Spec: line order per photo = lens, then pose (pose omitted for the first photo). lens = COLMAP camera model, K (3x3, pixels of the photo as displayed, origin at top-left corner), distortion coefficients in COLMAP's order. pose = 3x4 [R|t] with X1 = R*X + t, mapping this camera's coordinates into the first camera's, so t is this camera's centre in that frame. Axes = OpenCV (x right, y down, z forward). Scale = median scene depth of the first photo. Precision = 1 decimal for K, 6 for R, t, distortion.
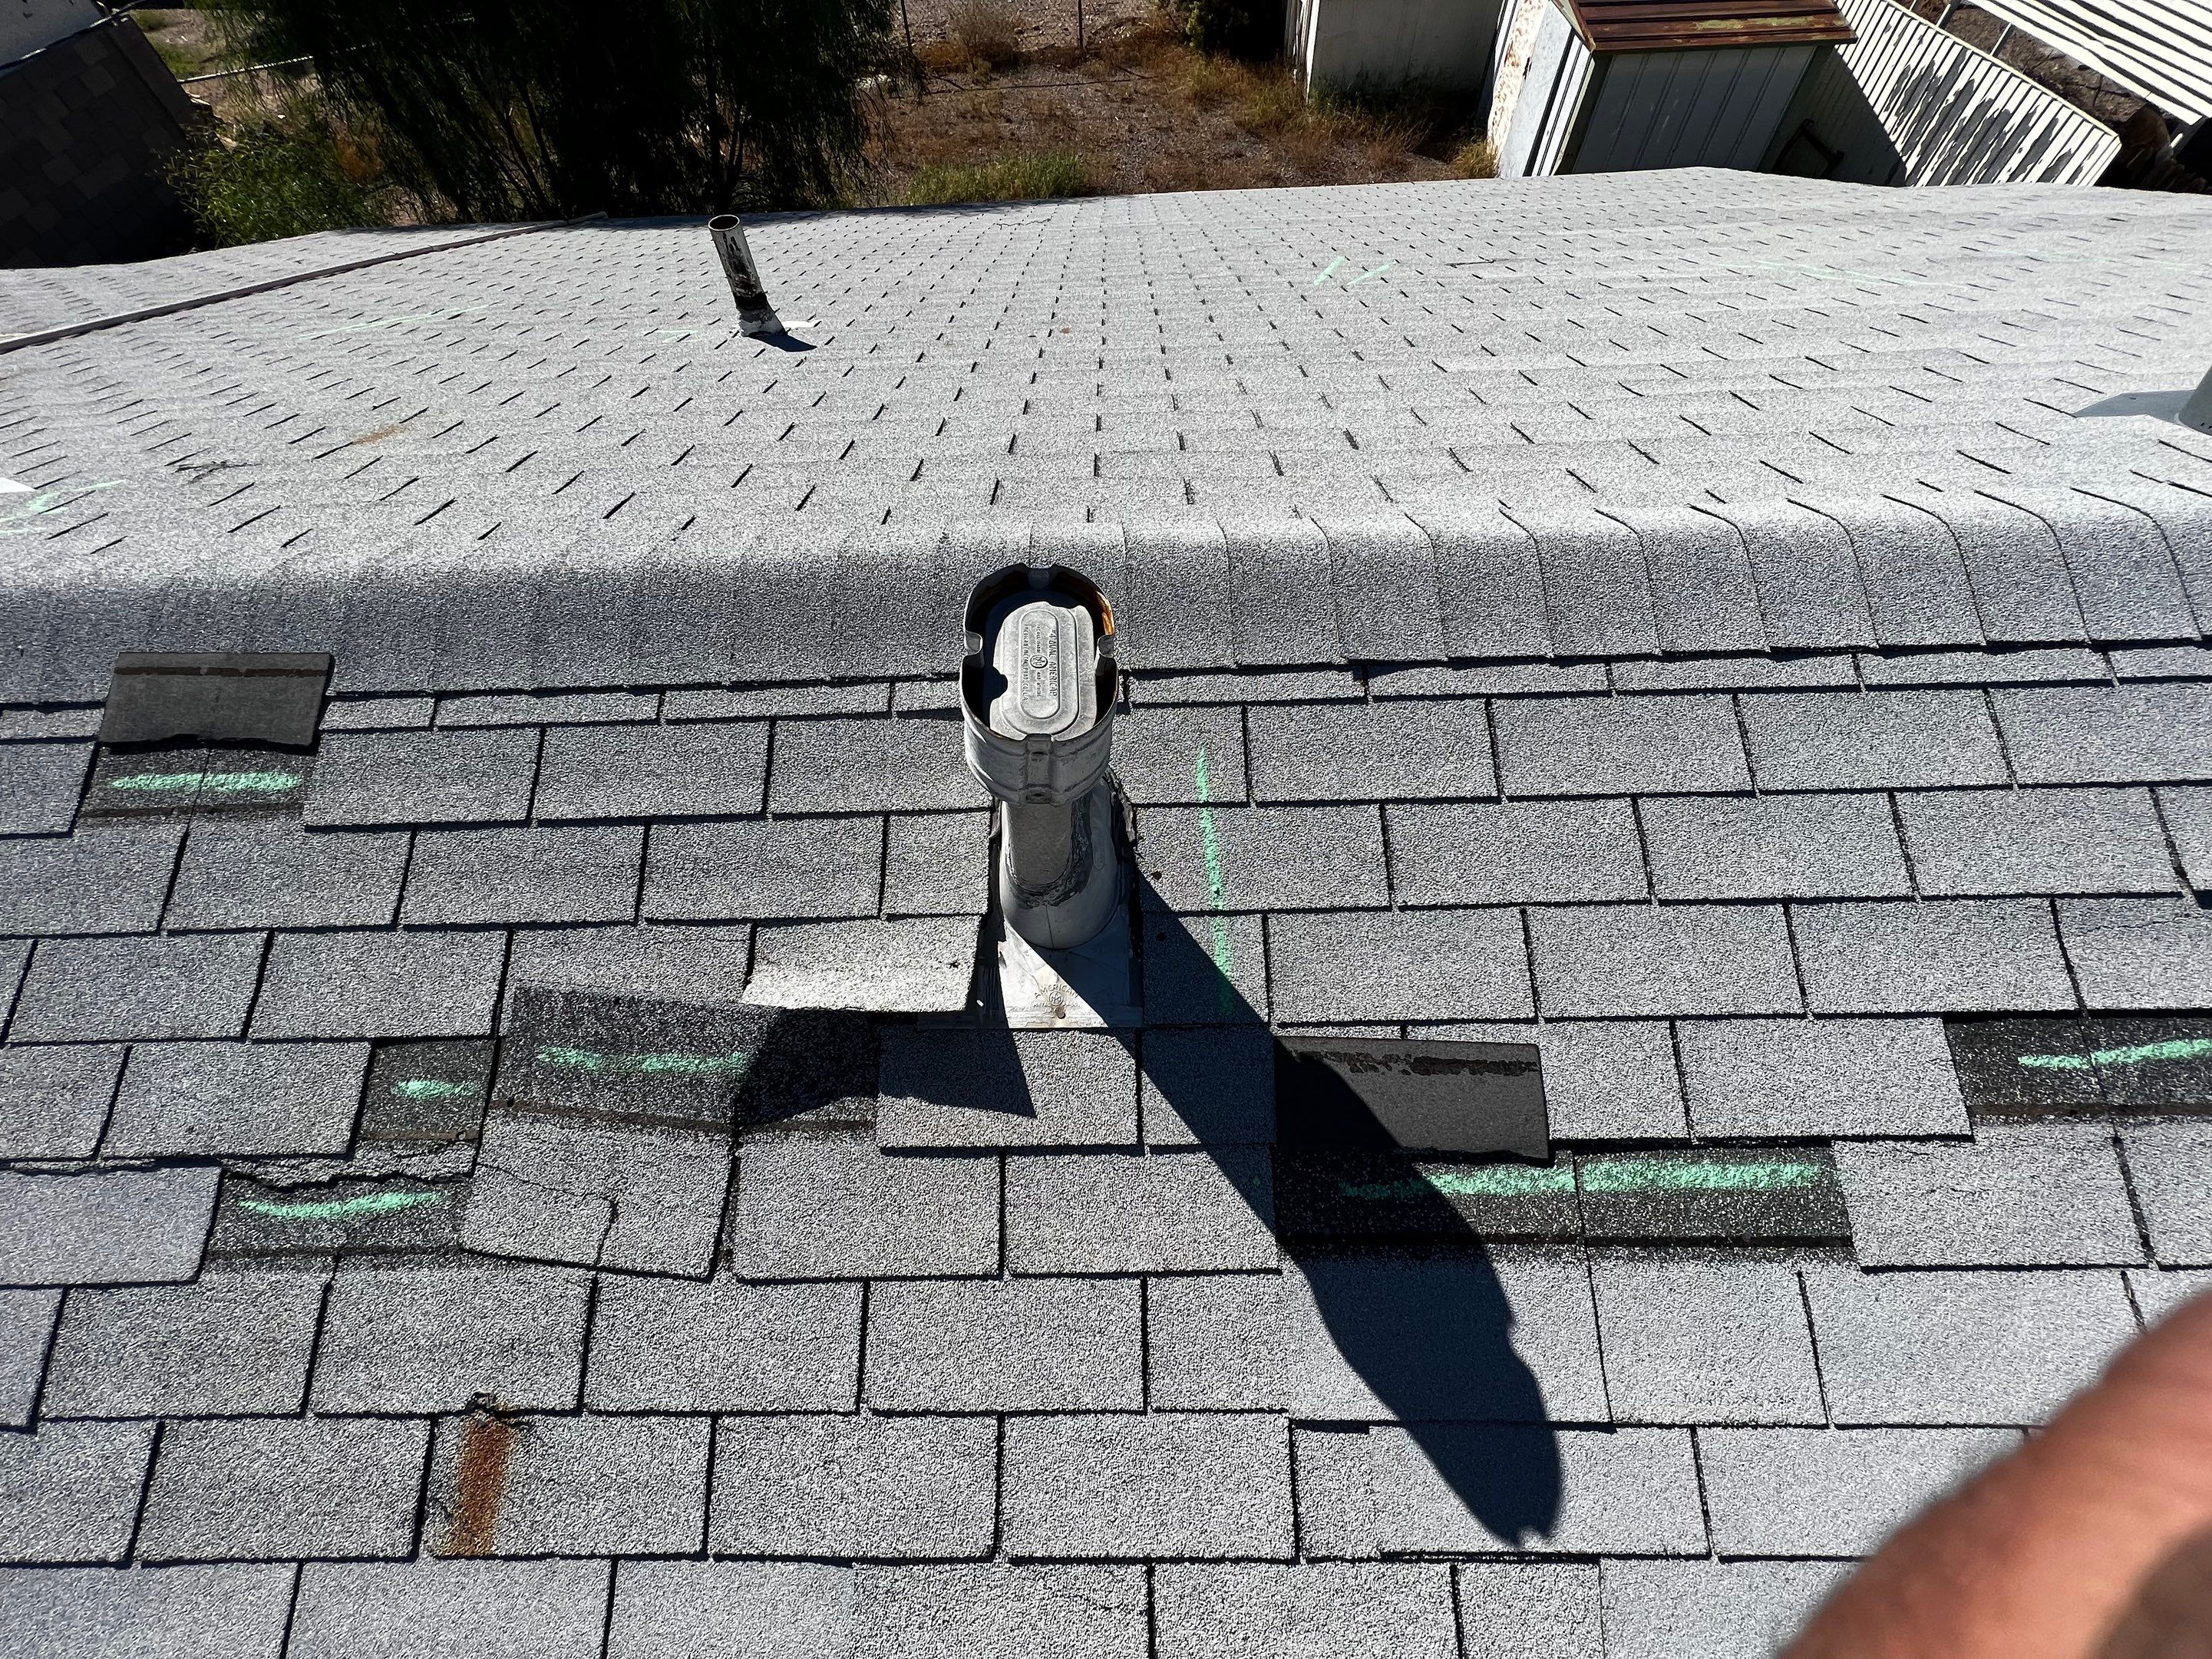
lens RADIAL K [[890.8, 0, 1100.6], [0, 890.8, 823.5], [0, 0, 1]] dist [-0.002575, 0.001099]
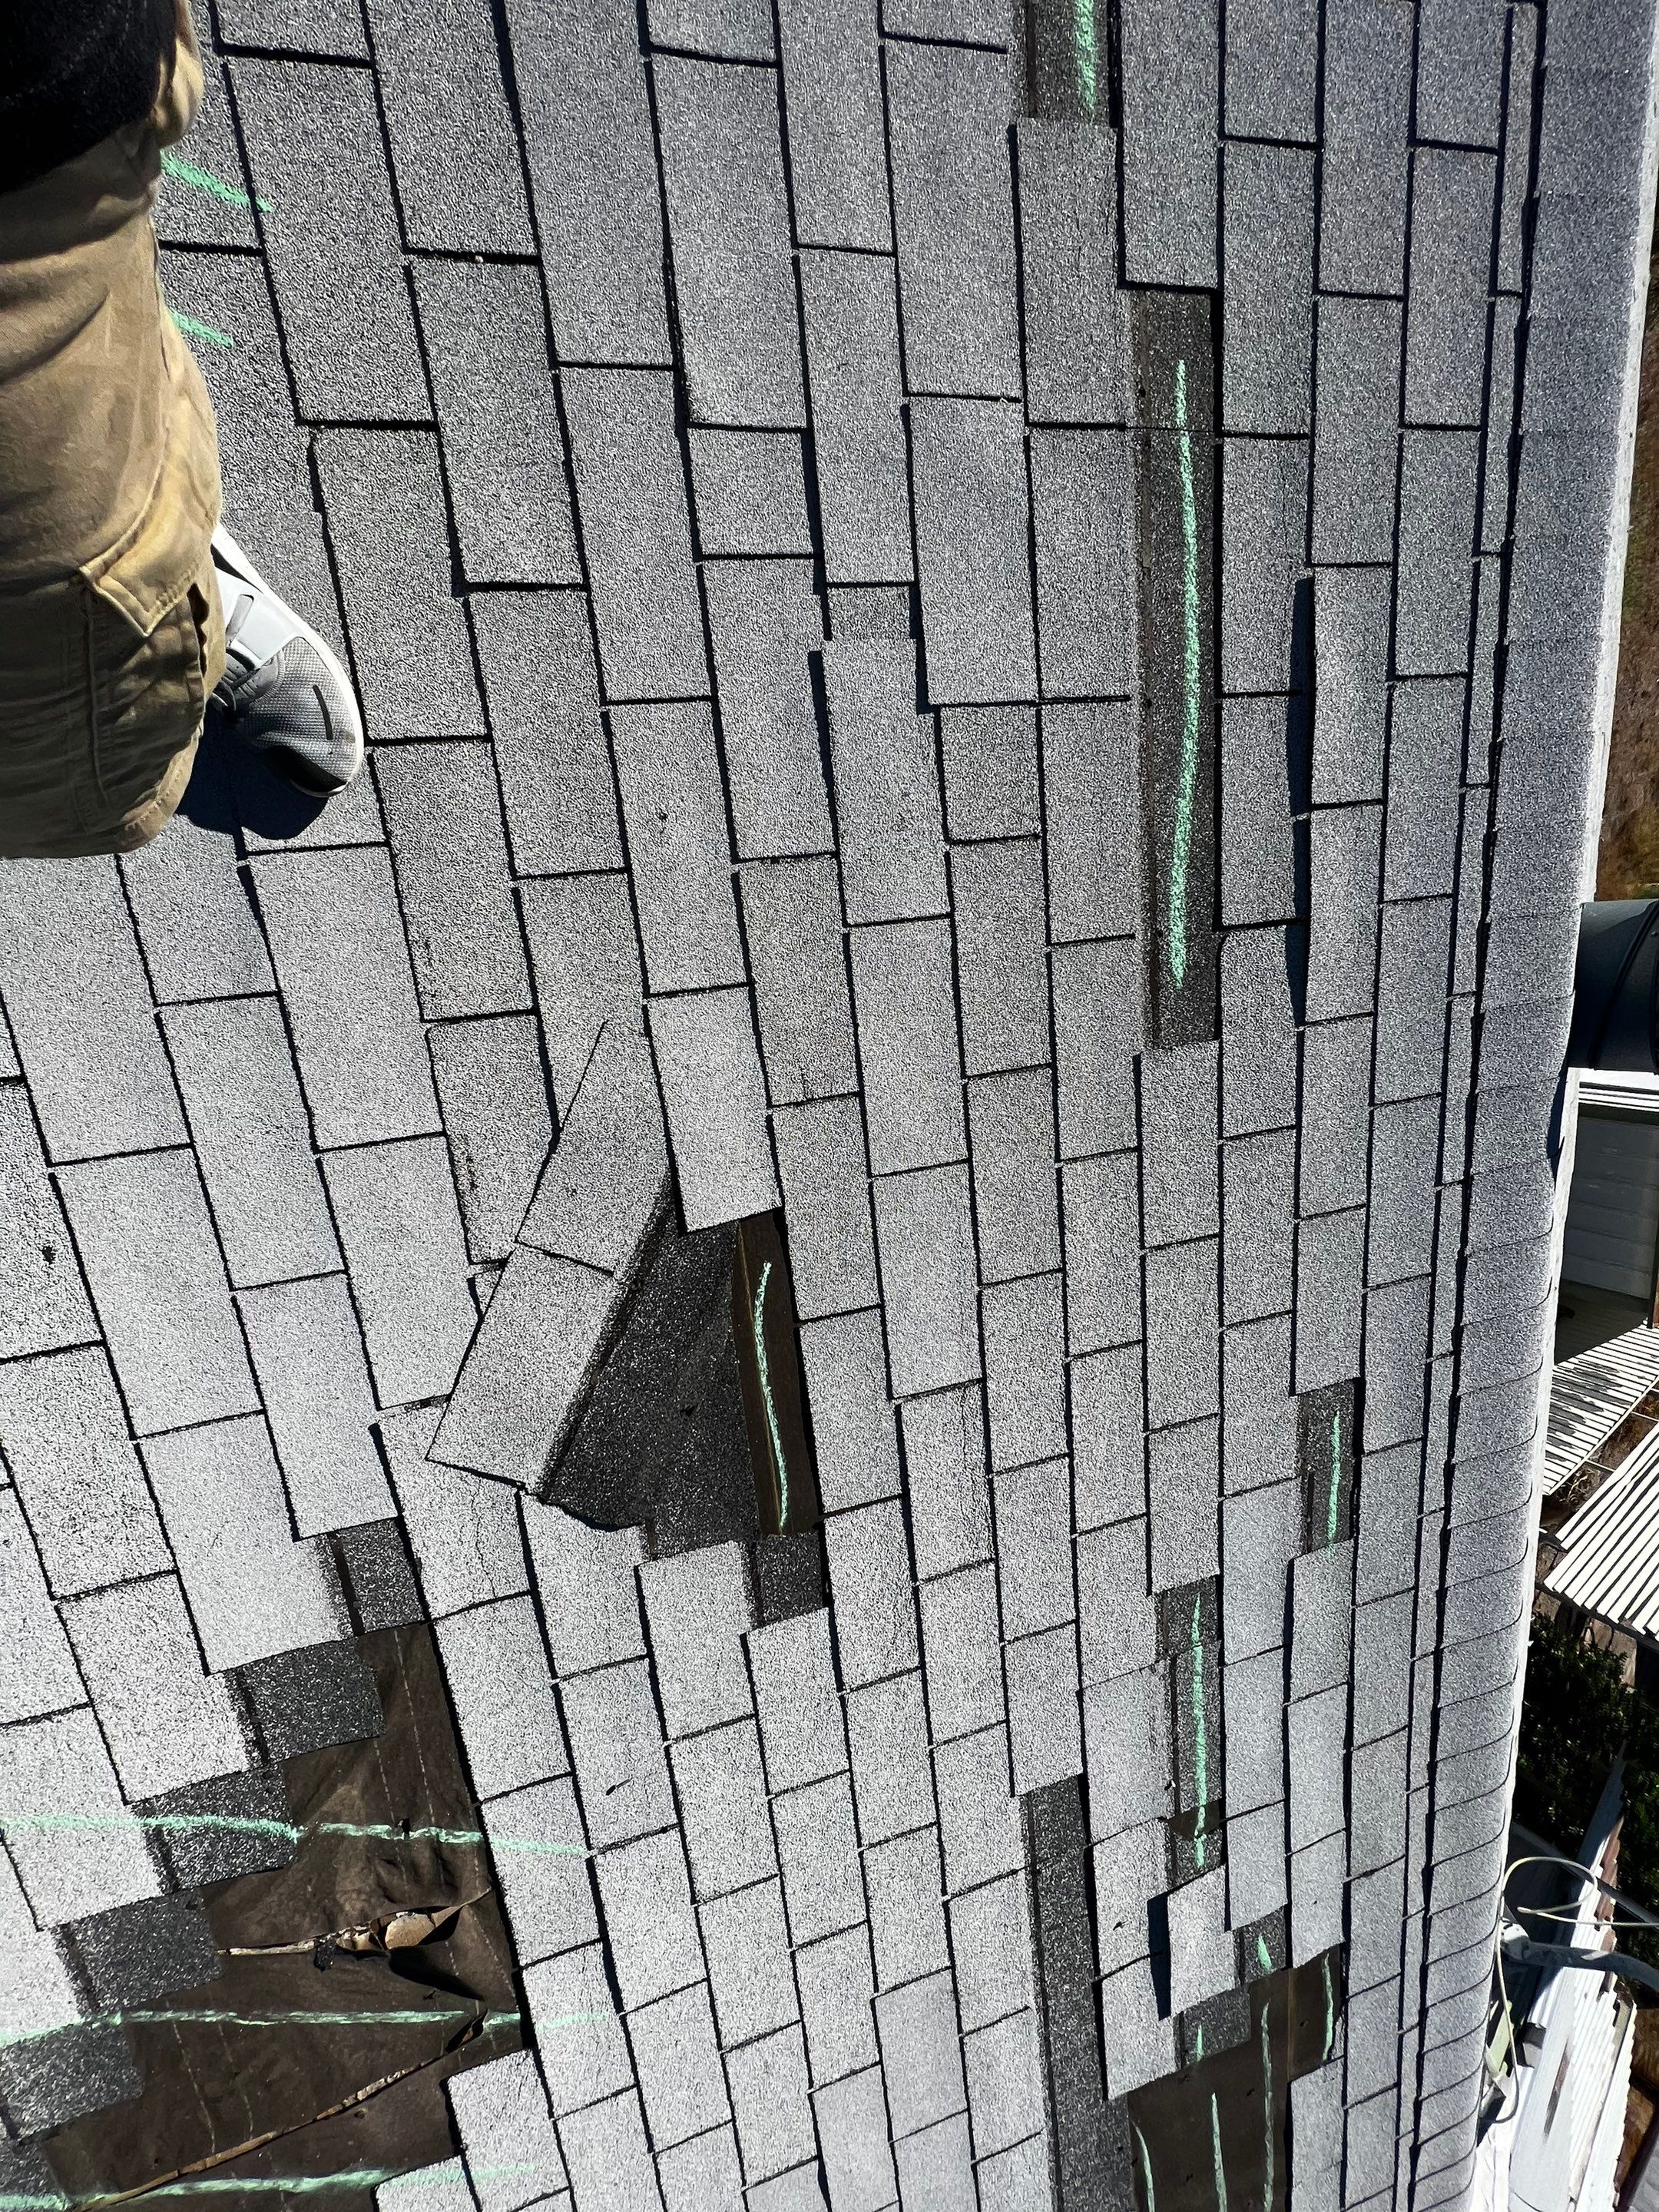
lens RADIAL K [[891.4, 0, 833.6], [0, 891.4, 1099.4], [0, 0, 1]] dist [-0.000630, 0.000101]
pose [[0.077983, 0.963276, 0.256940, 1.530674], [-0.996783, 0.070560, 0.038002, 0.686849], [0.018477, -0.259077, 0.965680, -0.284039]]
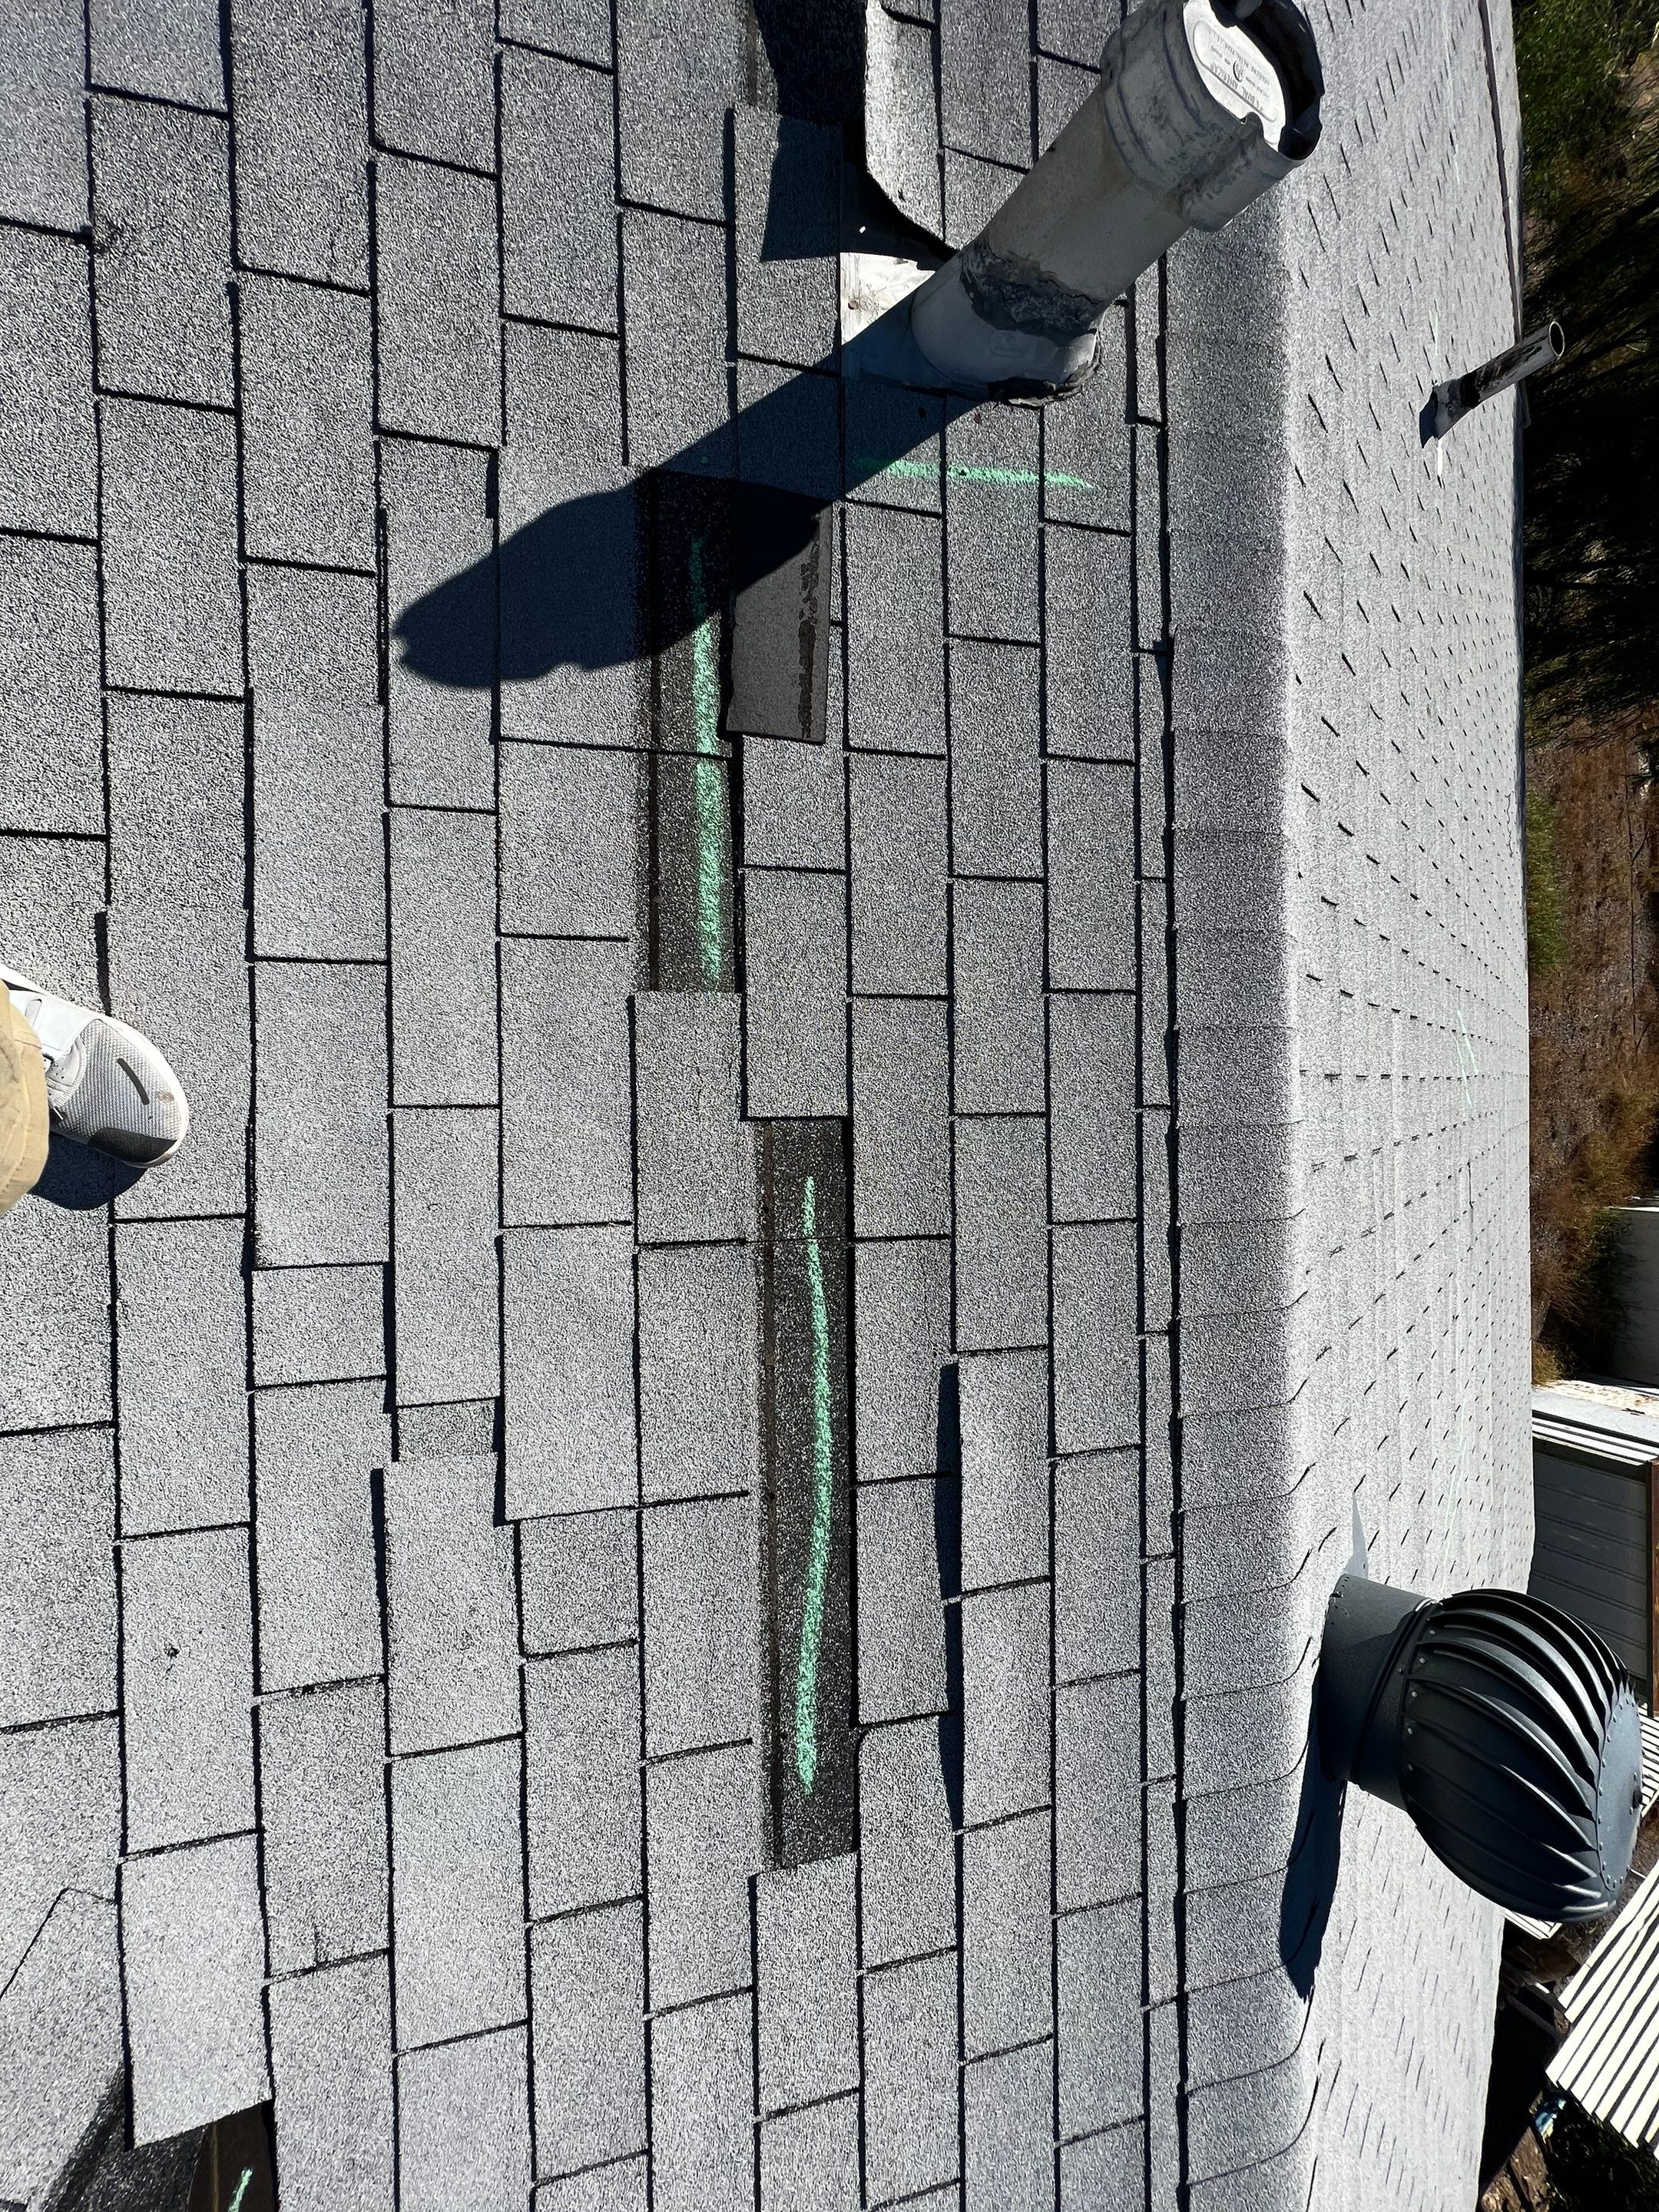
lens RADIAL K [[887.5, 0, 839.0], [0, 887.5, 1102.5], [0, 0, 1]] dist [-0.002877, 0.000928]
pose [[-0.007442, 0.999099, 0.041775, 0.860324], [-0.999521, -0.008687, 0.029711, 0.191625], [0.030047, -0.041534, 0.998685, -0.089517]]
